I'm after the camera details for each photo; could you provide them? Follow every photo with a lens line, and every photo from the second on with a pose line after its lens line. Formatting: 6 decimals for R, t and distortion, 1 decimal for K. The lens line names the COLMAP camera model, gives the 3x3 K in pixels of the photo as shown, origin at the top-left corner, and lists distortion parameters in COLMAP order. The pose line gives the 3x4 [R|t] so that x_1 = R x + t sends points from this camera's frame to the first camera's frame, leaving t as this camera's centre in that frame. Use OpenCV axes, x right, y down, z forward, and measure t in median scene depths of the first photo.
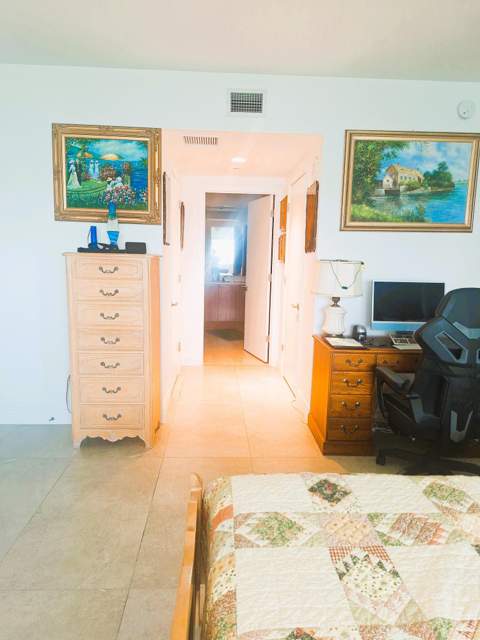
lens RADIAL K [[437.9, 0, 237.6], [0, 437.9, 322.9], [0, 0, 1]] dist [0.094061, -0.123664]
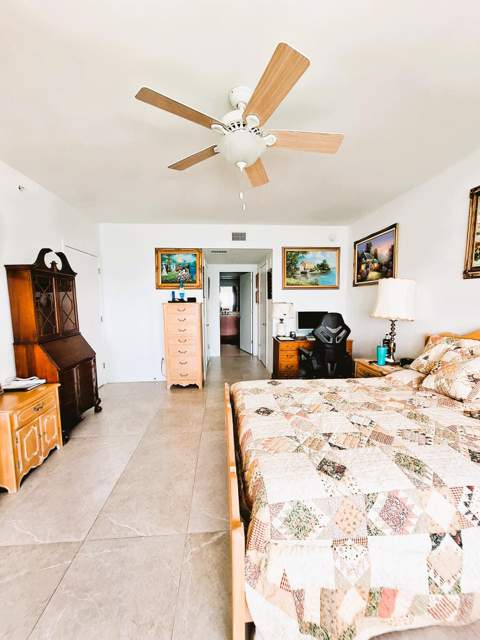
lens RADIAL K [[257.6, 0, 237.3], [0, 257.6, 323.0], [0, 0, 1]] dist [-0.002218, 0.000559]
pose [[0.999399, -0.032026, 0.013247, -0.019881], [0.032823, 0.997336, -0.065149, 0.040132], [-0.011126, 0.065545, 0.997788, -0.307355]]
